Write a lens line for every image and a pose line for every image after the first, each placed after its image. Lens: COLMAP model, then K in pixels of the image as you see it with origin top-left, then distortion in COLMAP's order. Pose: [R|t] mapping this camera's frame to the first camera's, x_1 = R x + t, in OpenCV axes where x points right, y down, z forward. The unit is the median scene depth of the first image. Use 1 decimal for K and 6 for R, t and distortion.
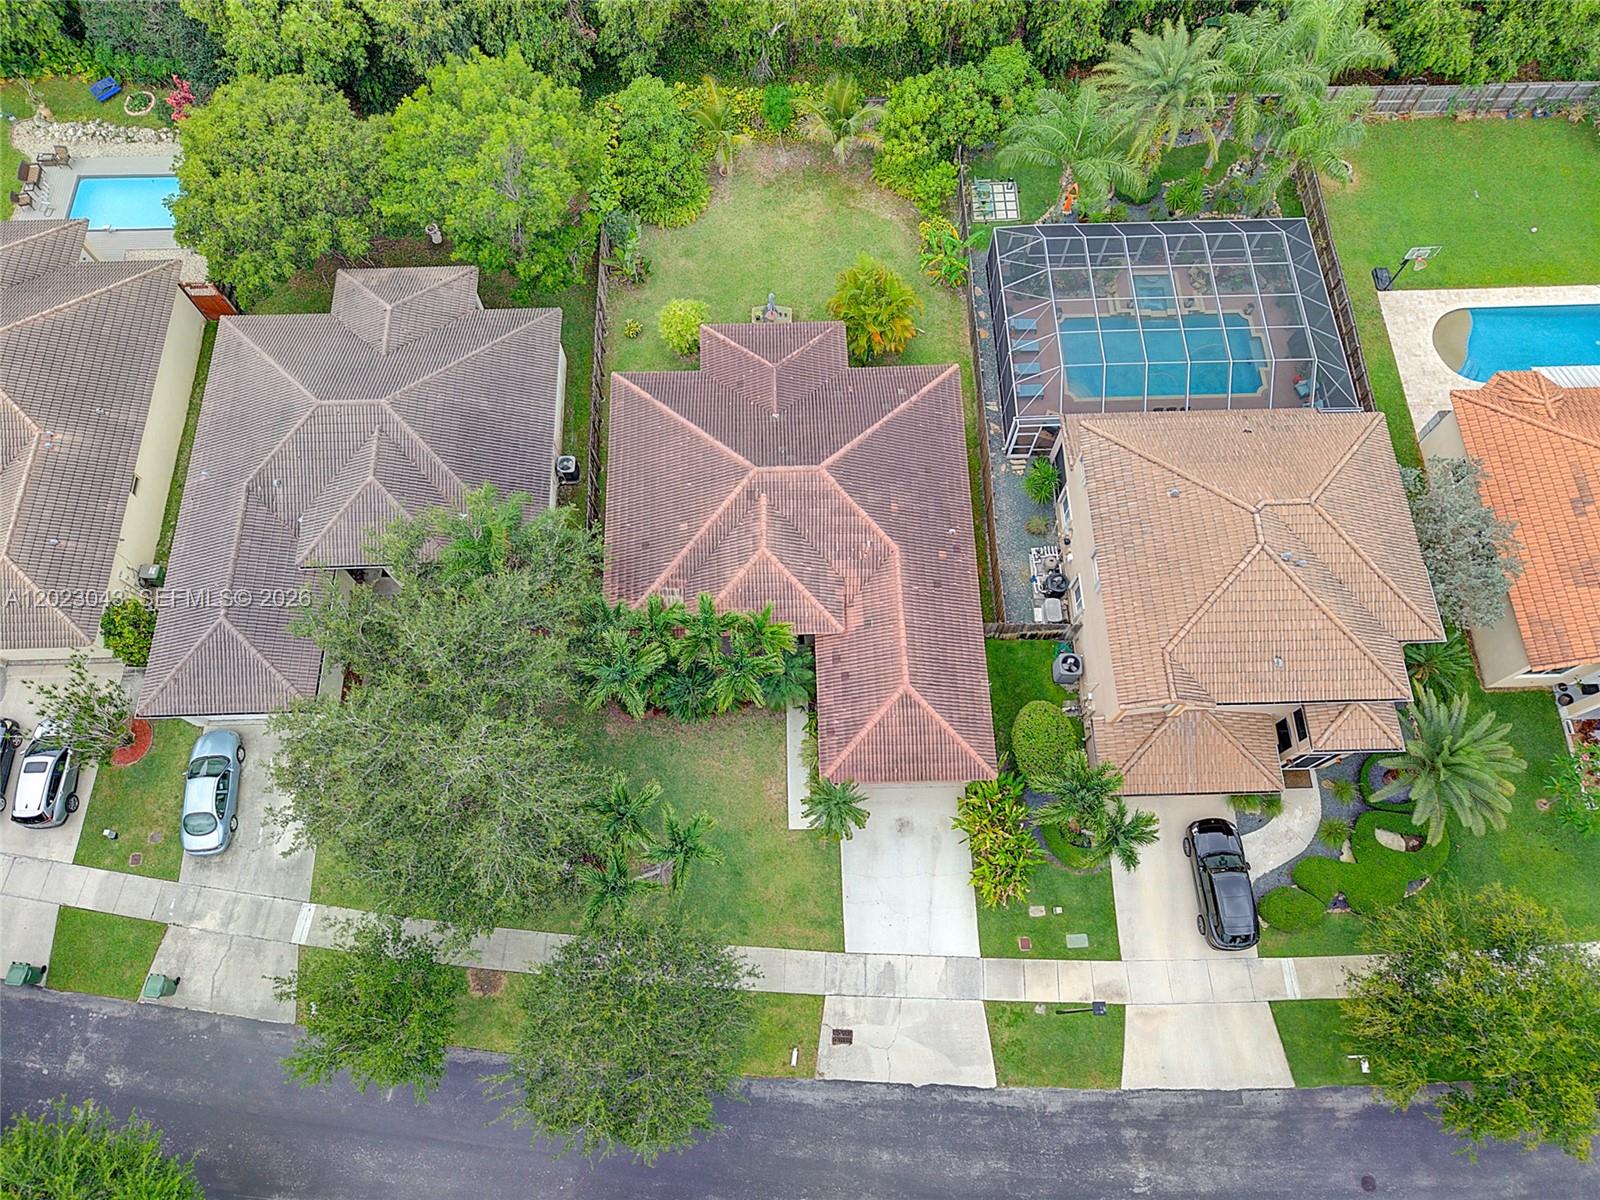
lens RADIAL K [[1070.6, 0, 800.0], [0, 1070.6, 600.0], [0, 0, 1]] dist [0.010314, -0.006500]
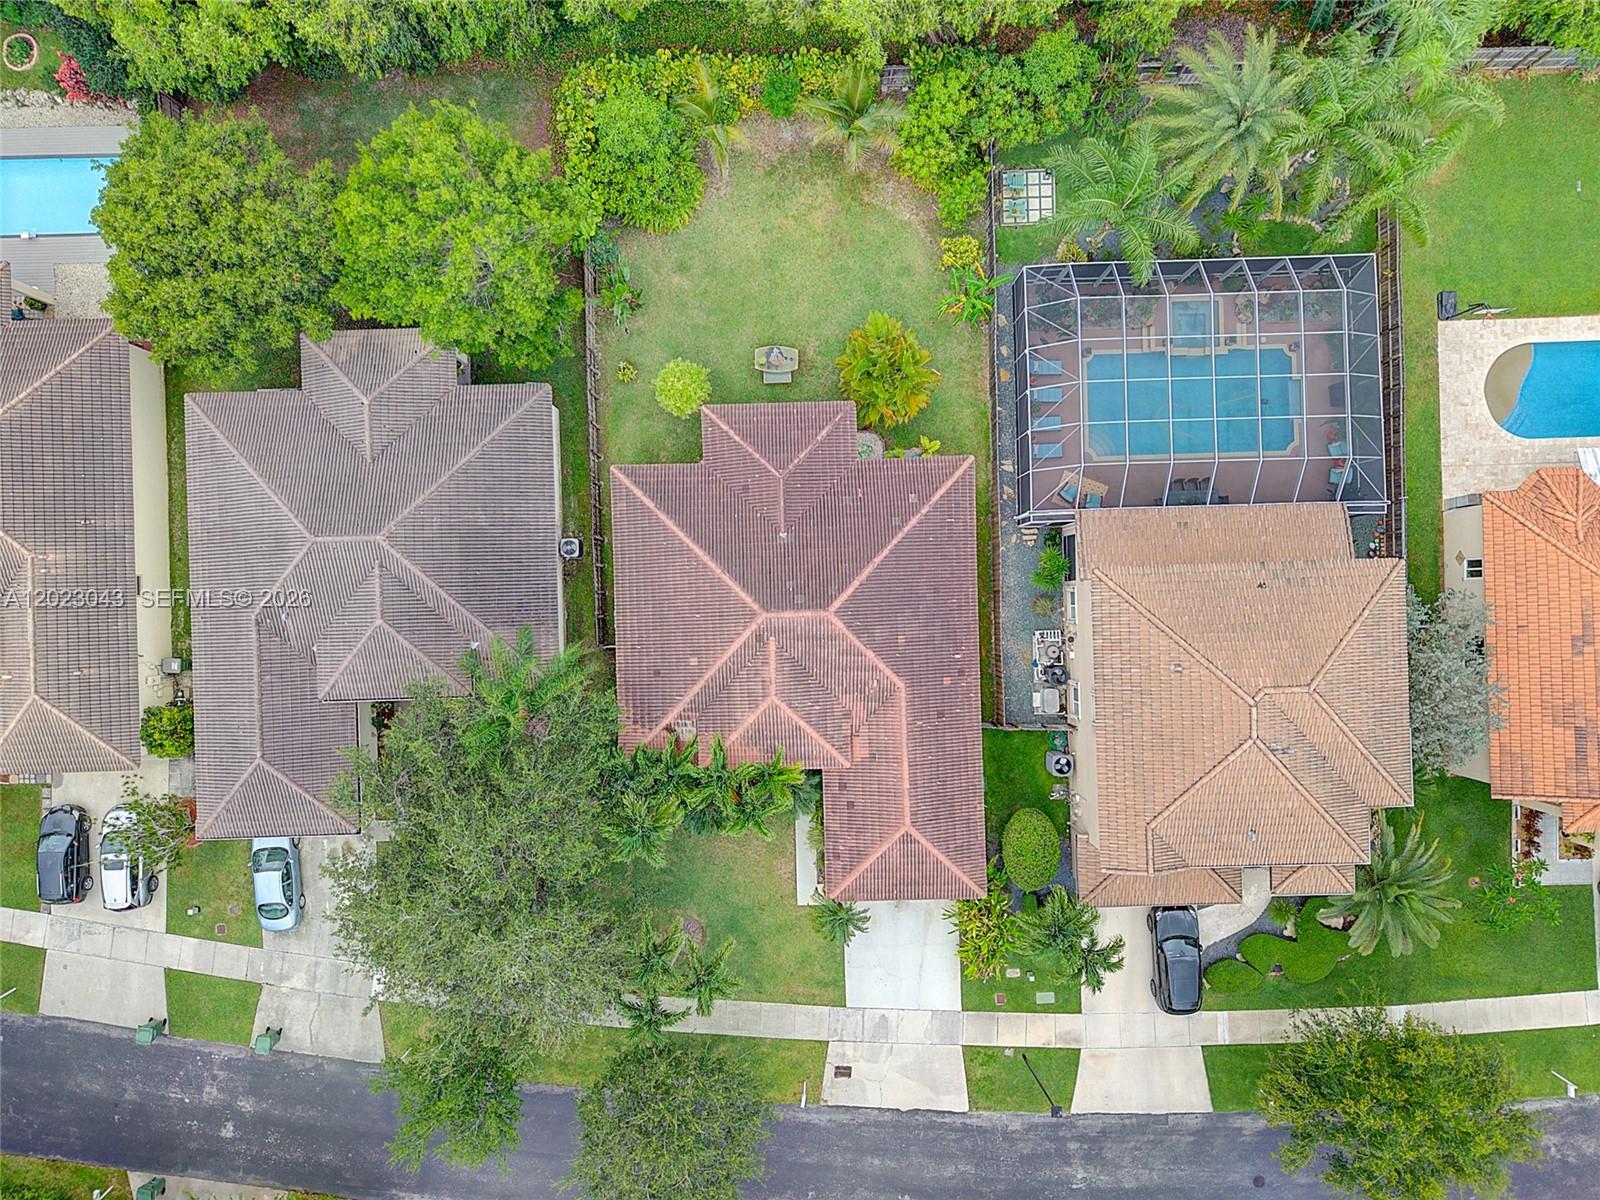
lens RADIAL K [[1070.6, 0, 800.0], [0, 1070.6, 600.0], [0, 0, 1]] dist [0.010314, -0.006500]
pose [[0.999998, -0.001458, 0.001336, -0.009284], [0.000850, 0.926931, 0.375232, -0.518758], [-0.001785, -0.375230, 0.926930, 0.081566]]
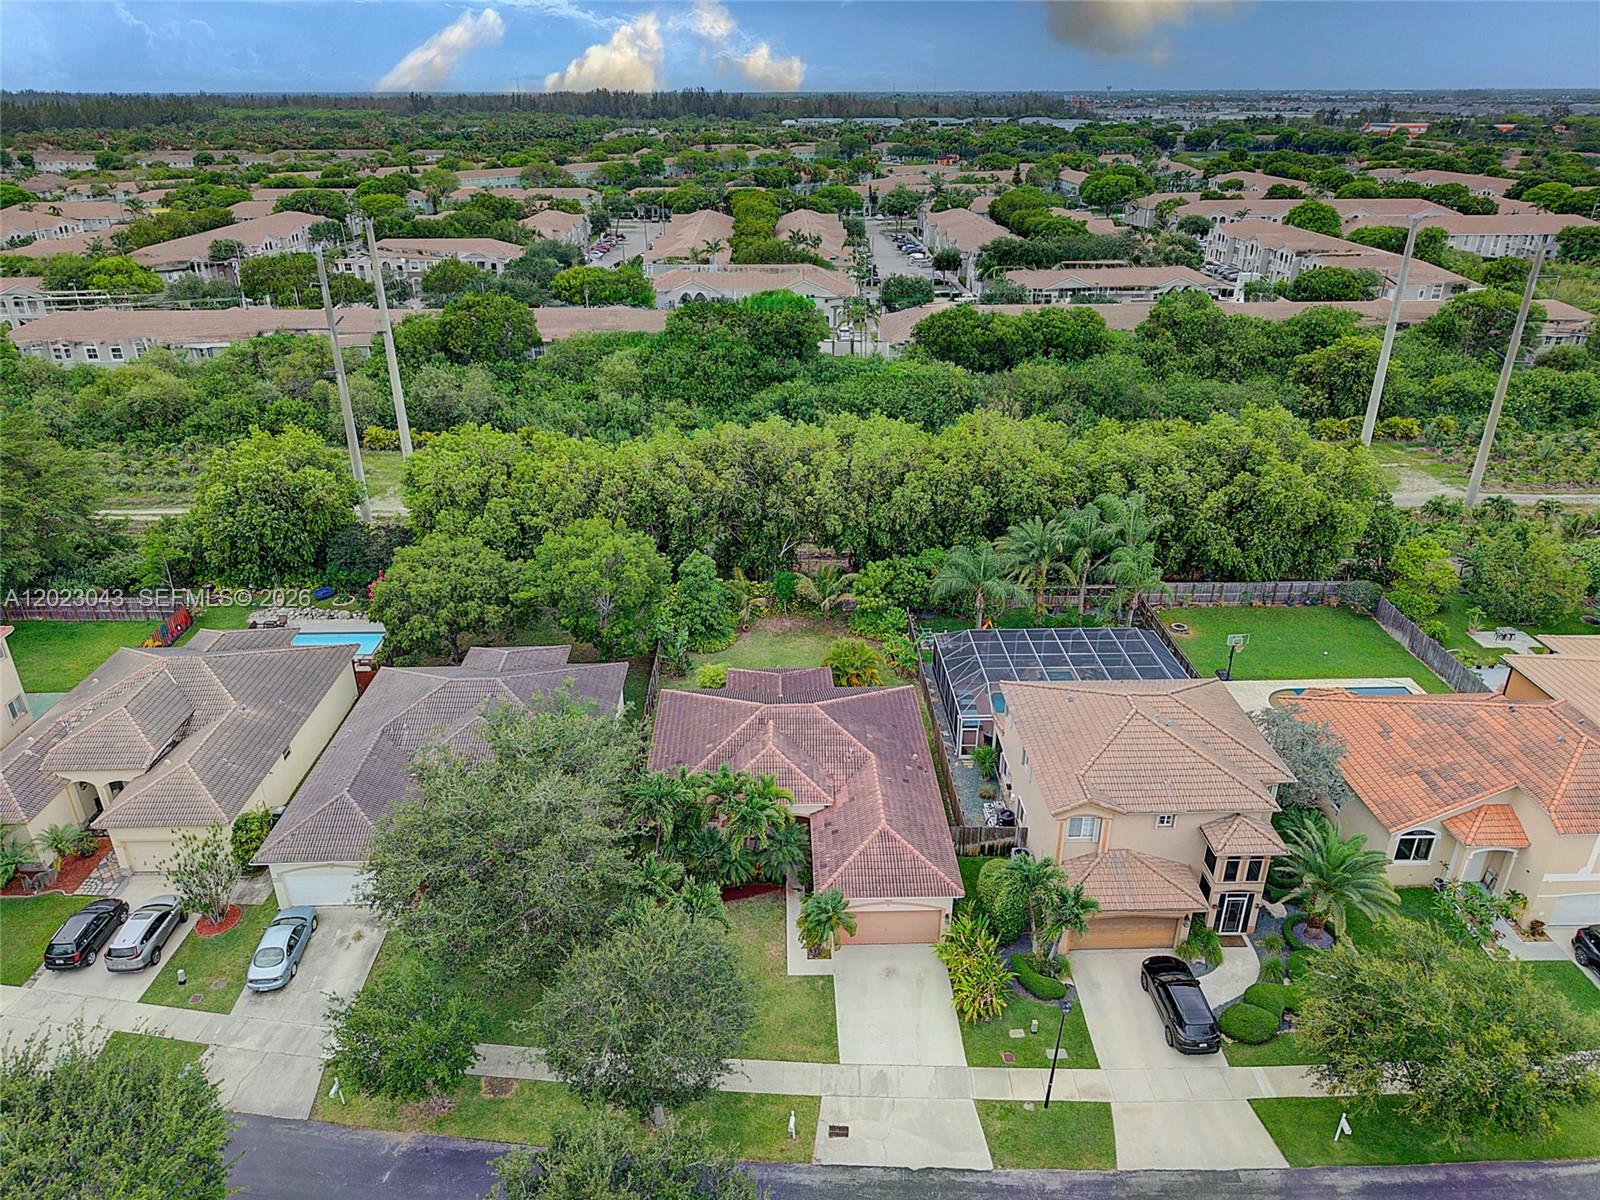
lens RADIAL K [[1070.6, 0, 800.0], [0, 1070.6, 600.0], [0, 0, 1]] dist [0.010314, -0.006500]
pose [[0.999999, 0.000993, 0.000218, 0.001689], [-0.000586, 0.738103, -0.674688, 0.702739], [-0.000831, 0.674688, 0.738103, -0.094282]]
